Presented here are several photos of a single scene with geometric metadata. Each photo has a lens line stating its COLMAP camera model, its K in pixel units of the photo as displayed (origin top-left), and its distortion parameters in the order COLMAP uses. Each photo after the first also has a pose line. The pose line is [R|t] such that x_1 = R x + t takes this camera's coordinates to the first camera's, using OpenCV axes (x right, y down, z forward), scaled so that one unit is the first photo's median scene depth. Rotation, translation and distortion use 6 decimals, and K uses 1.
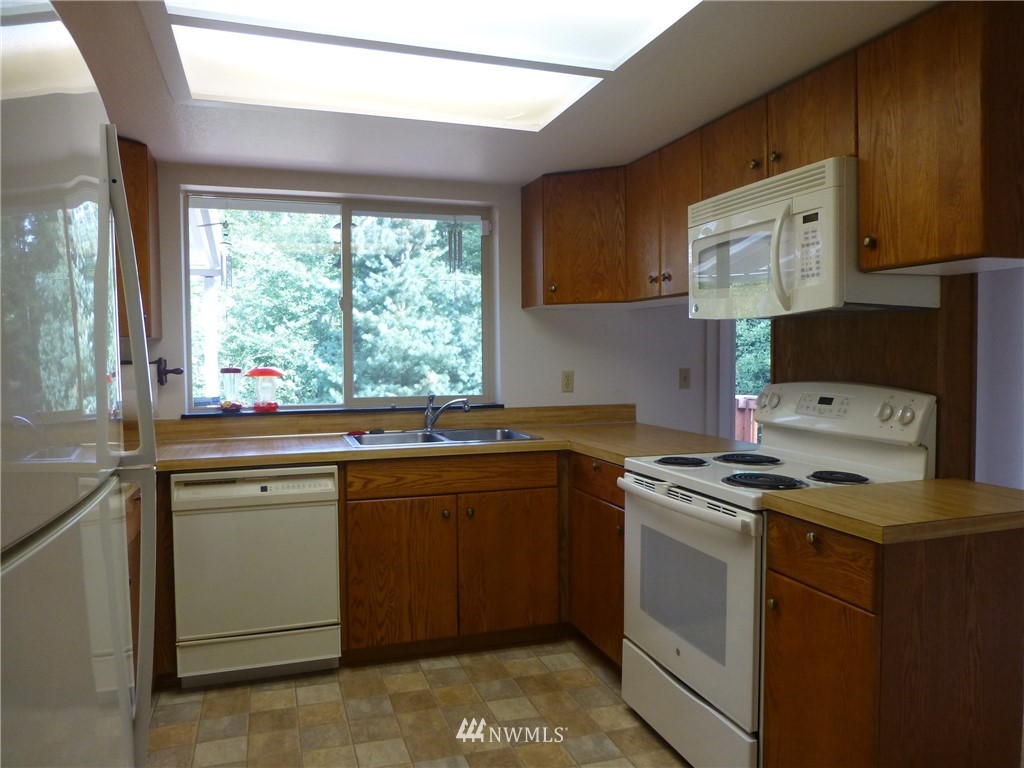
lens RADIAL K [[739.1, 0, 514.4], [0, 739.1, 387.1], [0, 0, 1]] dist [-0.025565, 0.001128]
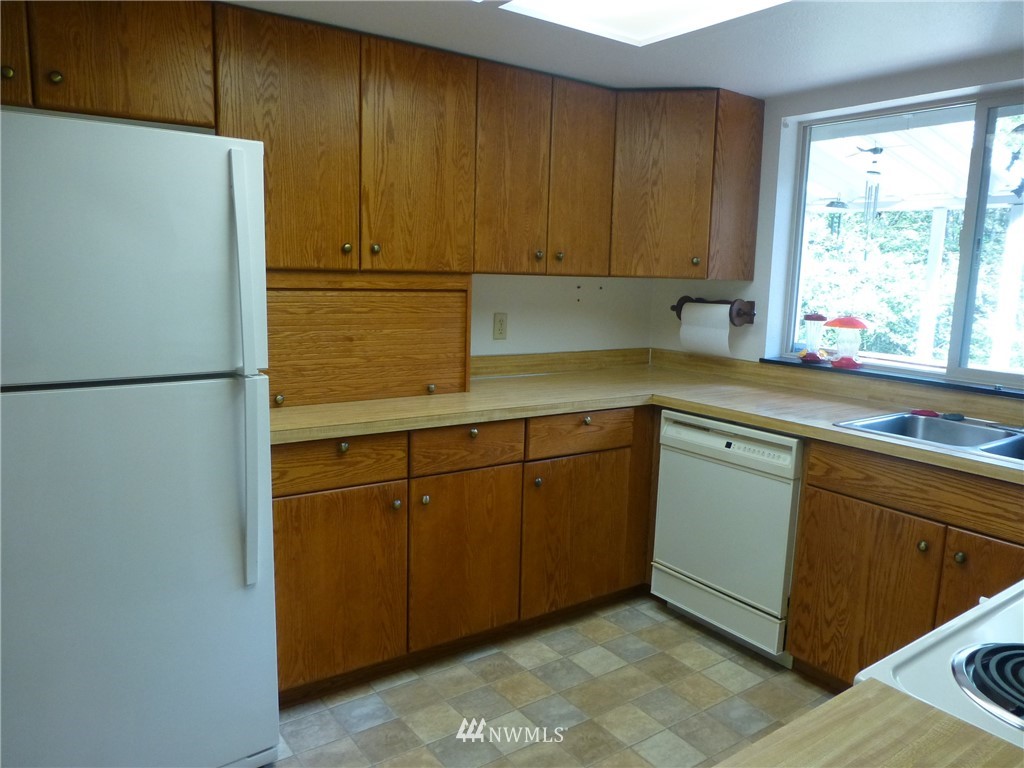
lens RADIAL K [[739.1, 0, 514.7], [0, 739.1, 382.8], [0, 0, 1]] dist [-0.025565, 0.001128]
pose [[0.291854, 0.161052, -0.942806, 0.431356], [-0.074016, 0.986569, 0.145615, -0.054484], [0.953595, 0.027285, 0.299854, 0.424925]]
